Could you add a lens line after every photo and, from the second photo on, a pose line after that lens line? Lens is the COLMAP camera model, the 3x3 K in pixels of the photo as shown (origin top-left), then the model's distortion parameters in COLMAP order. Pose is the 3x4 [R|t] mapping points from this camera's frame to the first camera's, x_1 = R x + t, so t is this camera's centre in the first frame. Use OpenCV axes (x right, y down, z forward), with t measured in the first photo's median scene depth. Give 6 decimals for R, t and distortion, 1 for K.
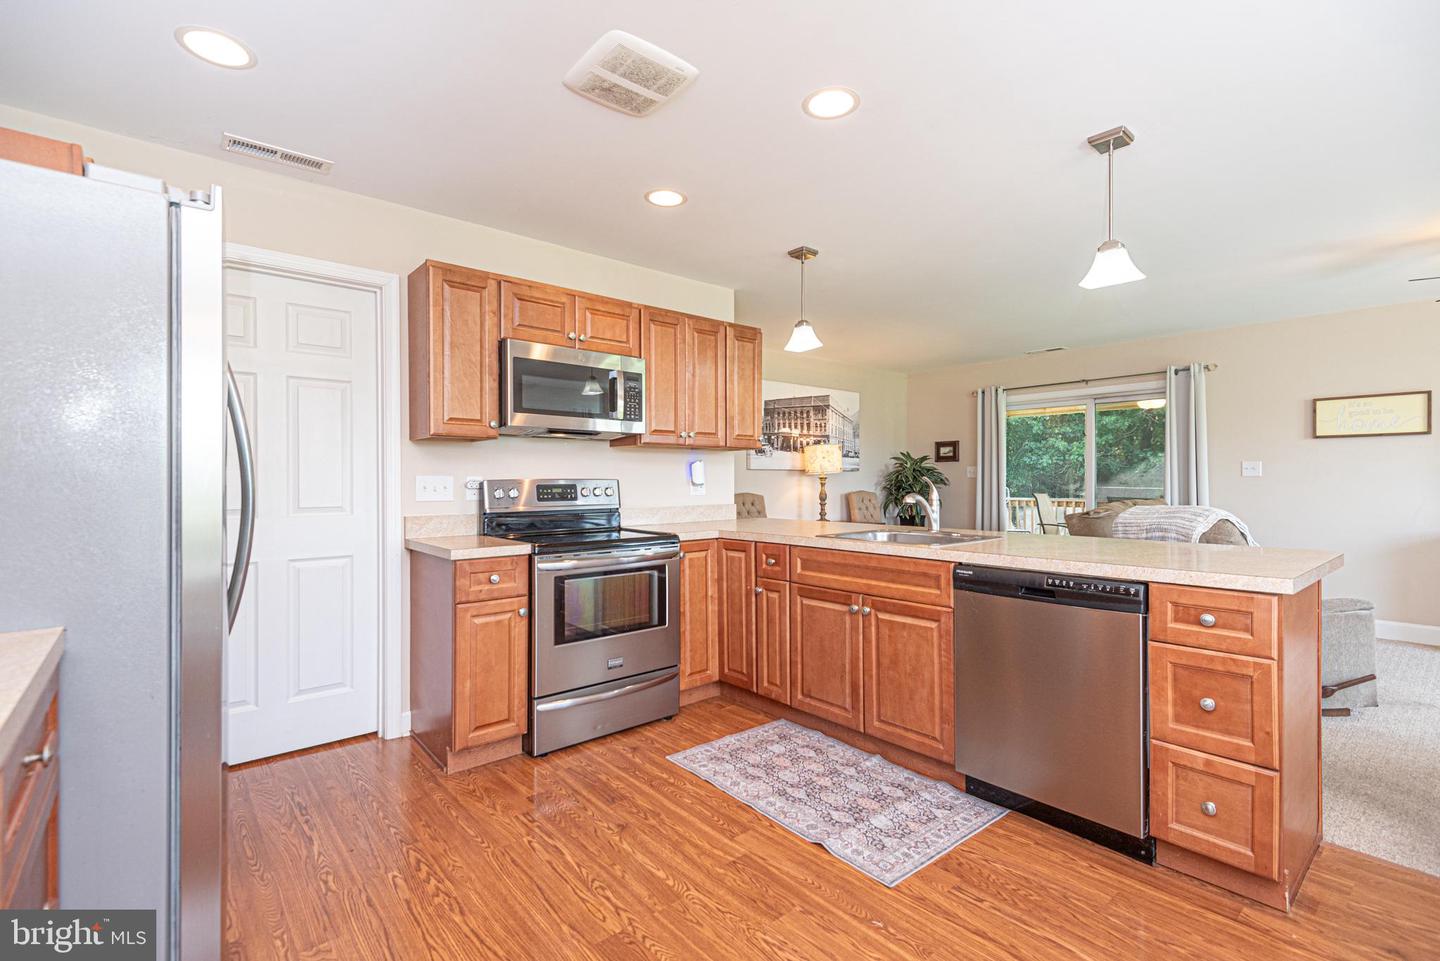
lens RADIAL K [[659.7, 0, 720.0], [0, 659.7, 480.5], [0, 0, 1]] dist [0.035995, -0.017698]
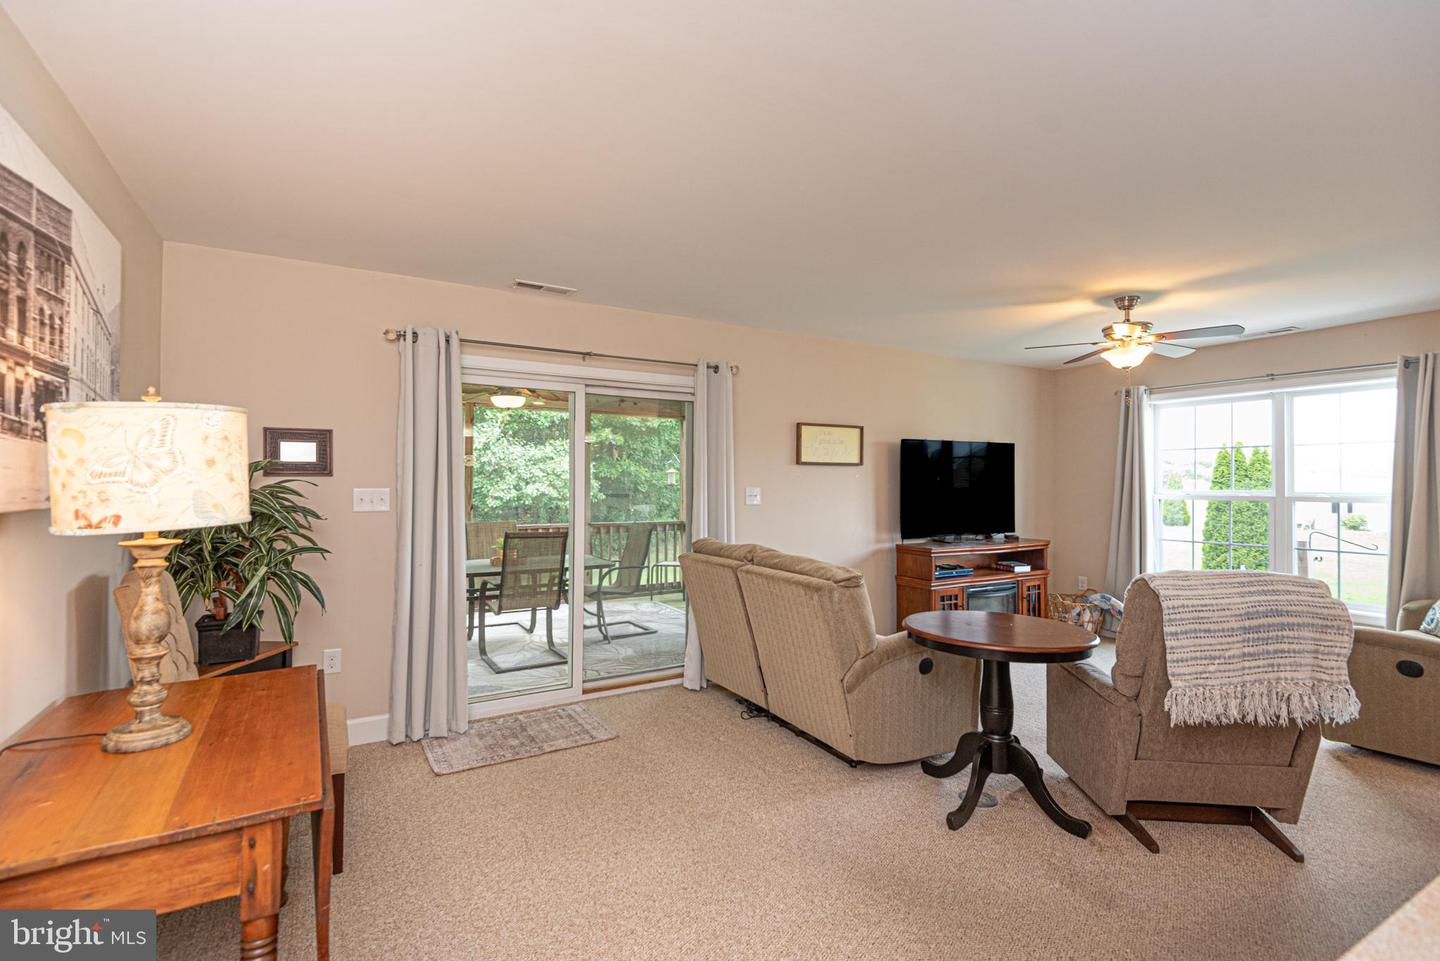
lens RADIAL K [[659.7, 0, 720.0], [0, 659.7, 480.5], [0, 0, 1]] dist [0.035995, -0.017698]
pose [[0.167147, 0.006021, 0.985914, -0.047855], [-0.002067, 0.999981, -0.005757, -0.027023], [-0.985930, -0.001076, 0.167156, 0.760232]]
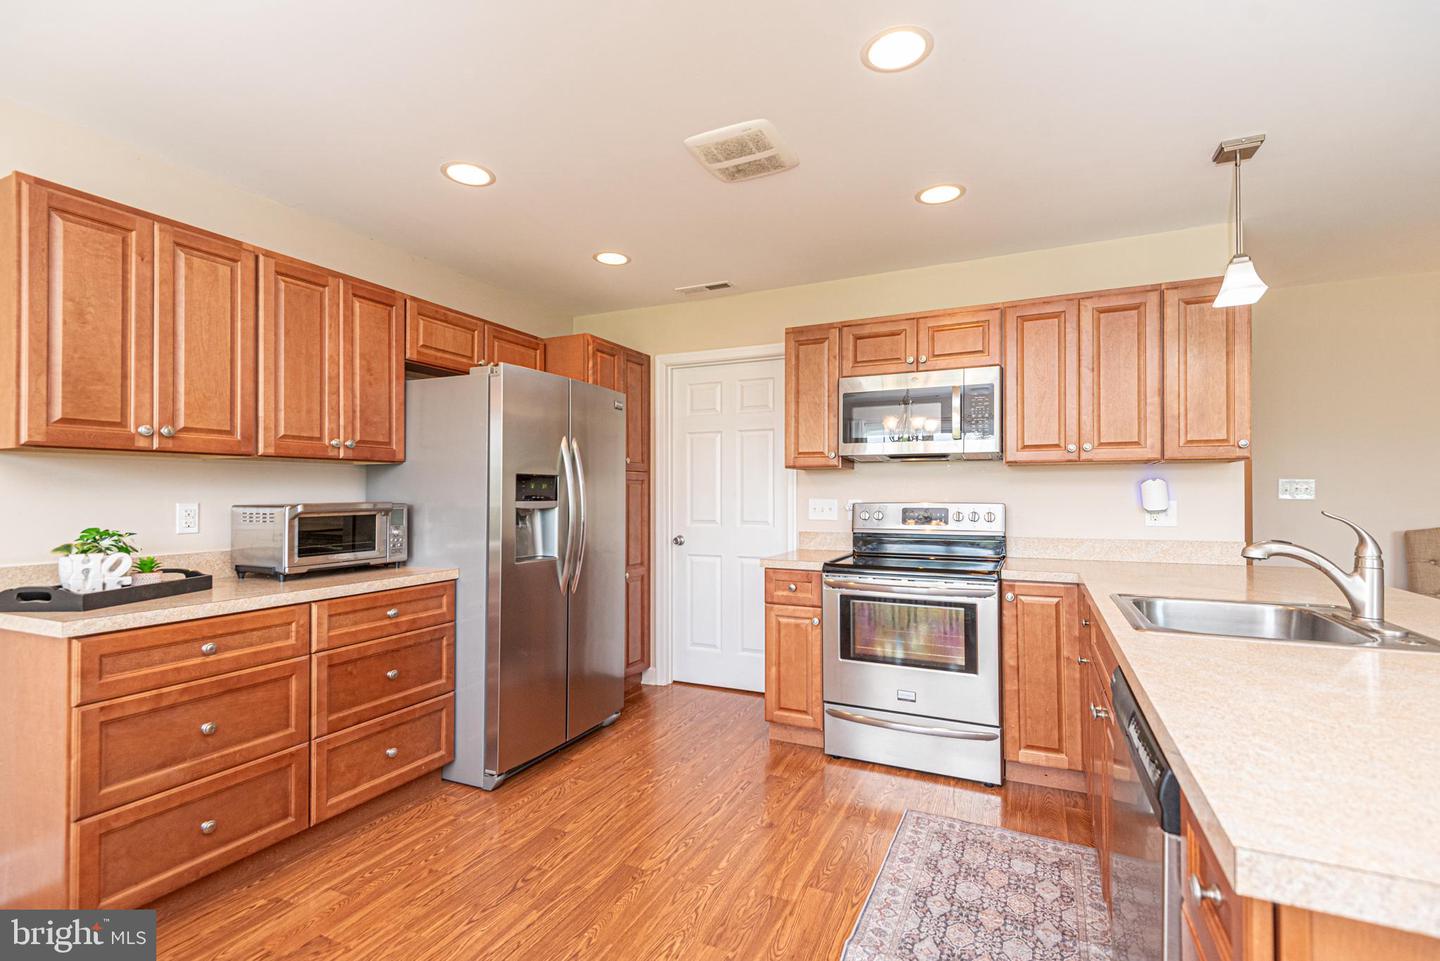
lens RADIAL K [[655.8, 0, 715.1], [0, 655.8, 486.7], [0, 0, 1]] dist [0.033499, -0.018177]
pose [[0.407366, -0.007859, -0.913231, 0.284361], [-0.000965, 0.999959, -0.009036, -0.009139], [0.913264, 0.004562, 0.407342, 0.166032]]
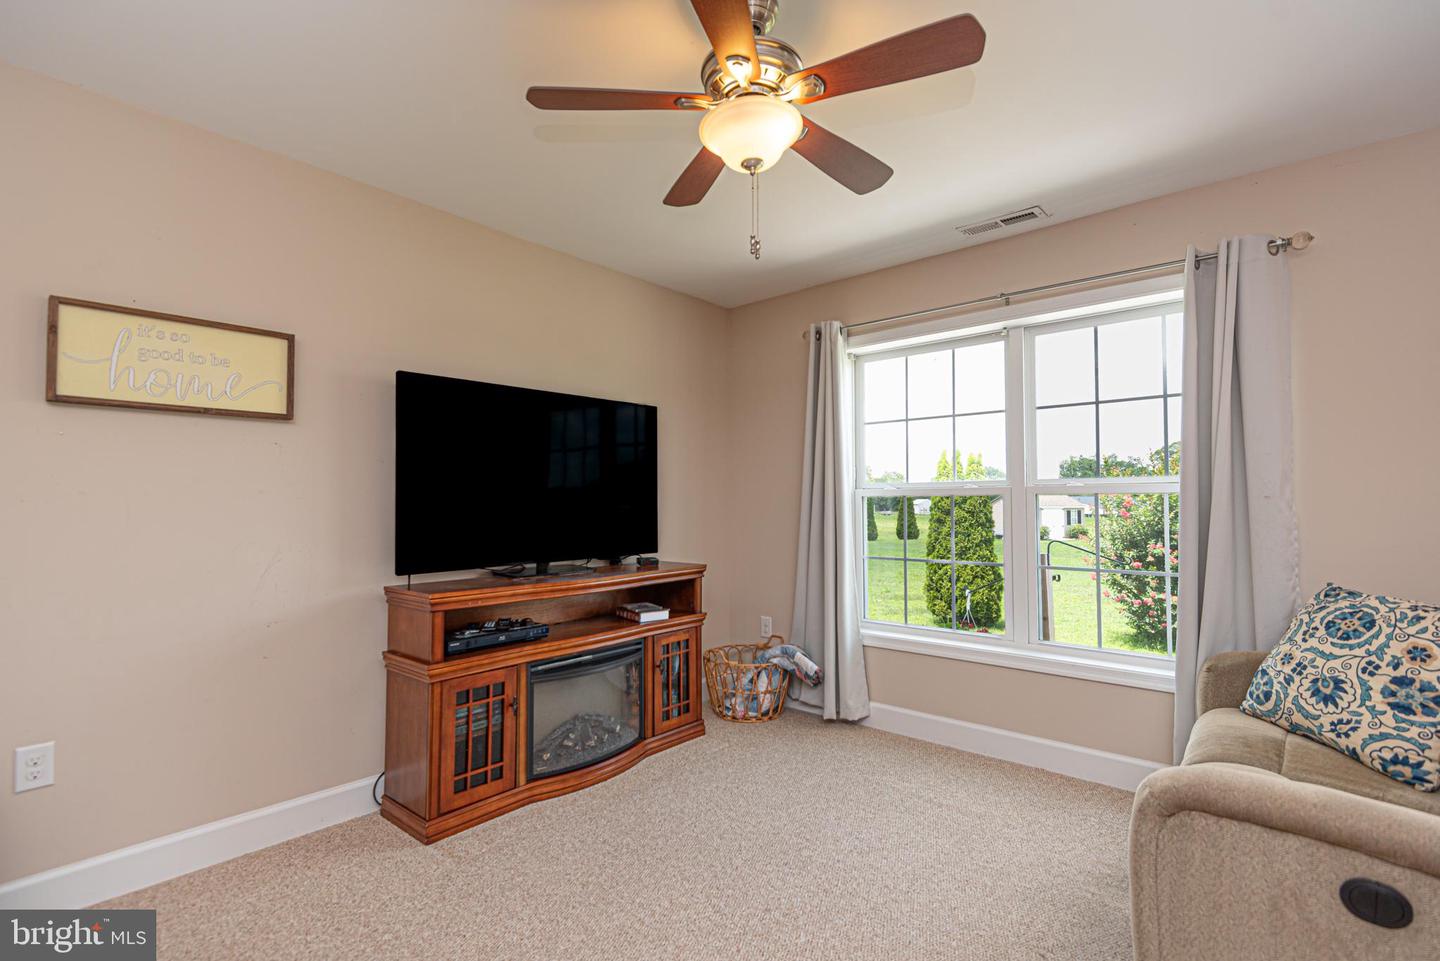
lens RADIAL K [[655.8, 0, 715.1], [0, 655.8, 486.7], [0, 0, 1]] dist [0.033499, -0.018177]
pose [[-0.148533, 0.026362, 0.988556, 0.369205], [0.006221, 0.999650, -0.025723, -0.002353], [-0.988888, 0.002329, -0.148644, 0.547575]]
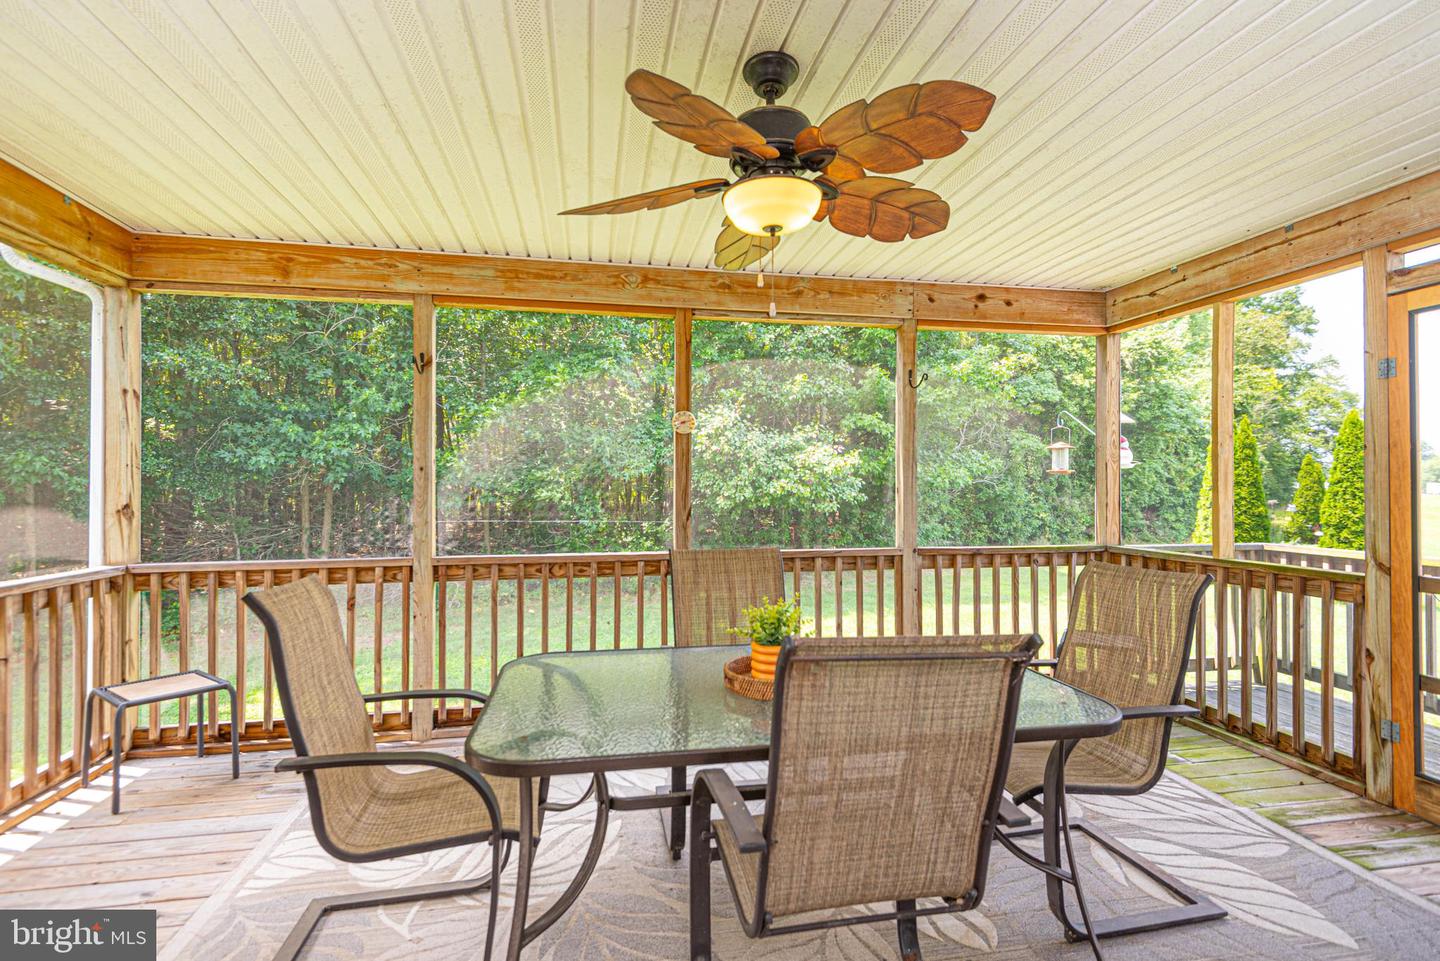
lens RADIAL K [[659.7, 0, 720.0], [0, 659.7, 480.5], [0, 0, 1]] dist [0.035995, -0.017698]
pose [[0.482897, 0.004508, 0.875665, 0.499373], [0.002828, 0.999974, -0.006707, -0.013426], [-0.875672, 0.005716, 0.482872, 1.071744]]
